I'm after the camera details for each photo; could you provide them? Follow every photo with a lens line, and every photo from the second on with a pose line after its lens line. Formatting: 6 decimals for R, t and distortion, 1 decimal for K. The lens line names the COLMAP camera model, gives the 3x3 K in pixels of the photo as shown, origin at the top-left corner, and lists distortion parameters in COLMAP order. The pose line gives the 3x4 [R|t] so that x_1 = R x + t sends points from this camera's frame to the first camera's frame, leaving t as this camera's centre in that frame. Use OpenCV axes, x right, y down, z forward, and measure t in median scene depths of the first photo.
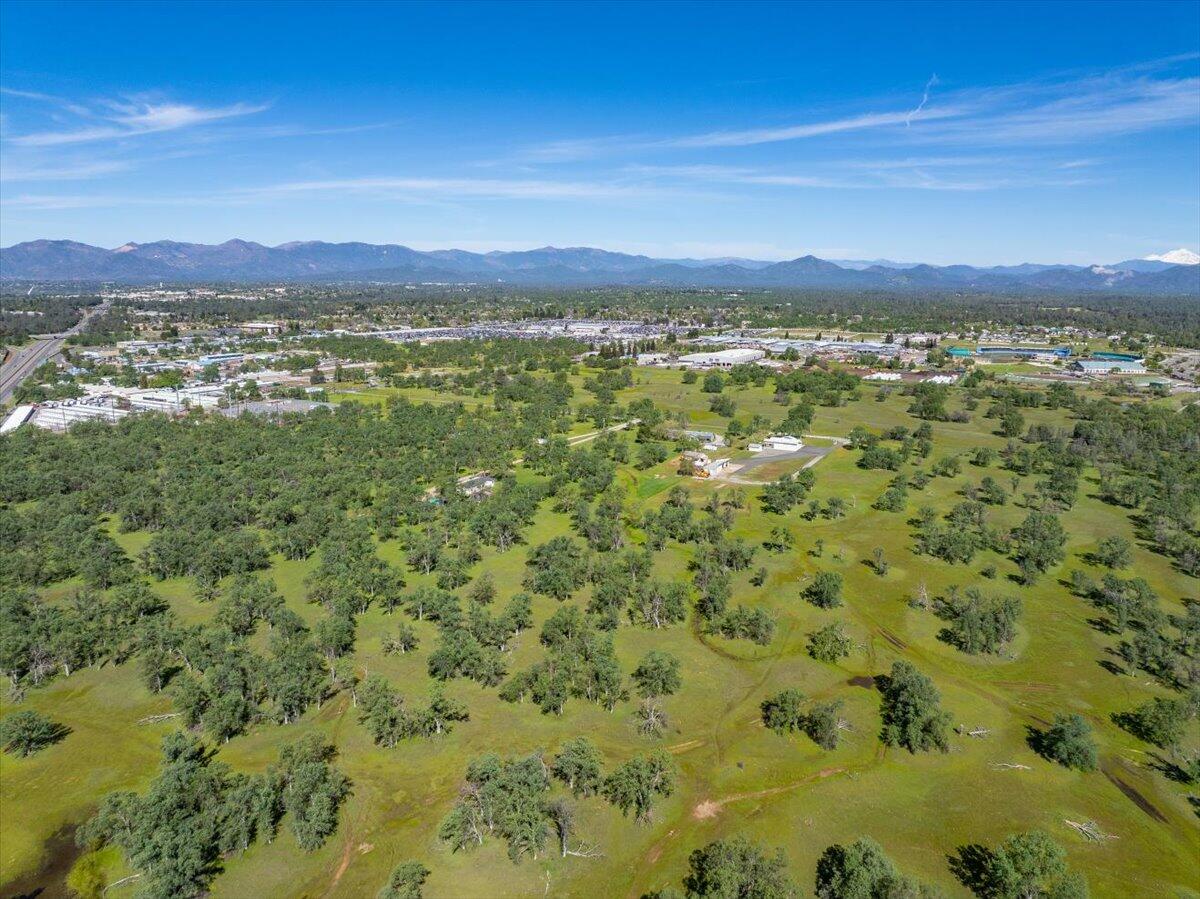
lens RADIAL K [[844.1, 0, 601.5], [0, 844.1, 447.5], [0, 0, 1]] dist [-0.039742, 0.011693]
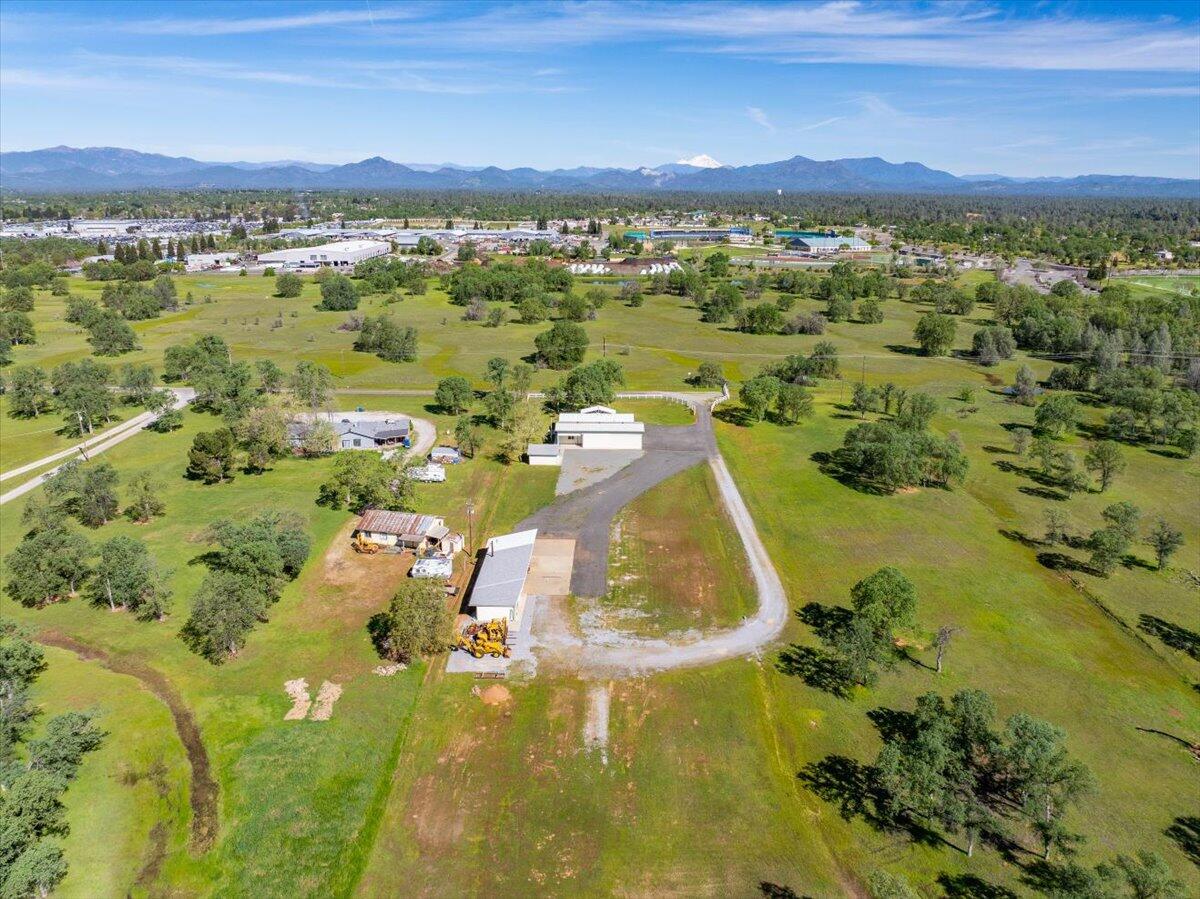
lens RADIAL K [[844.1, 0, 608.7], [0, 844.1, 441.2], [0, 0, 1]] dist [-0.039742, 0.011693]
pose [[0.879925, -0.137280, 0.454848, 0.012266], [0.091306, 0.988362, 0.121667, -0.014614], [-0.466257, -0.065527, 0.882219, 0.201106]]
